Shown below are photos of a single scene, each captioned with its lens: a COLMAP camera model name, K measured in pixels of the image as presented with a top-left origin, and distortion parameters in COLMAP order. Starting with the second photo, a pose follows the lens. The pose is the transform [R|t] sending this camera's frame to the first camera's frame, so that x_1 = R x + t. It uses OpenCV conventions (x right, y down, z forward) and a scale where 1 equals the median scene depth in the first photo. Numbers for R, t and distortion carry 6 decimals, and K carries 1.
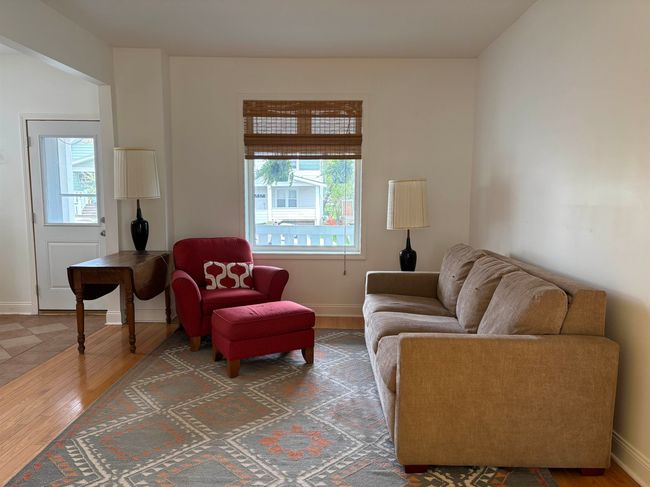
lens RADIAL K [[487.0, 0, 323.9], [0, 487.0, 258.3], [0, 0, 1]] dist [0.012794, 0.004570]
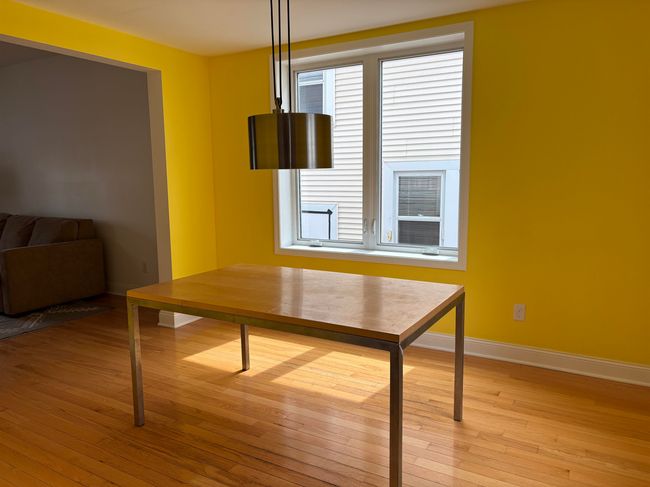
lens RADIAL K [[489.9, 0, 327.6], [0, 489.9, 241.8], [0, 0, 1]] dist [0.062757, -0.056965]
pose [[0.494255, -0.132322, 0.859188, -0.661291], [0.128036, 0.988649, 0.078607, 0.097428], [-0.859837, 0.071155, 0.505587, -0.831521]]
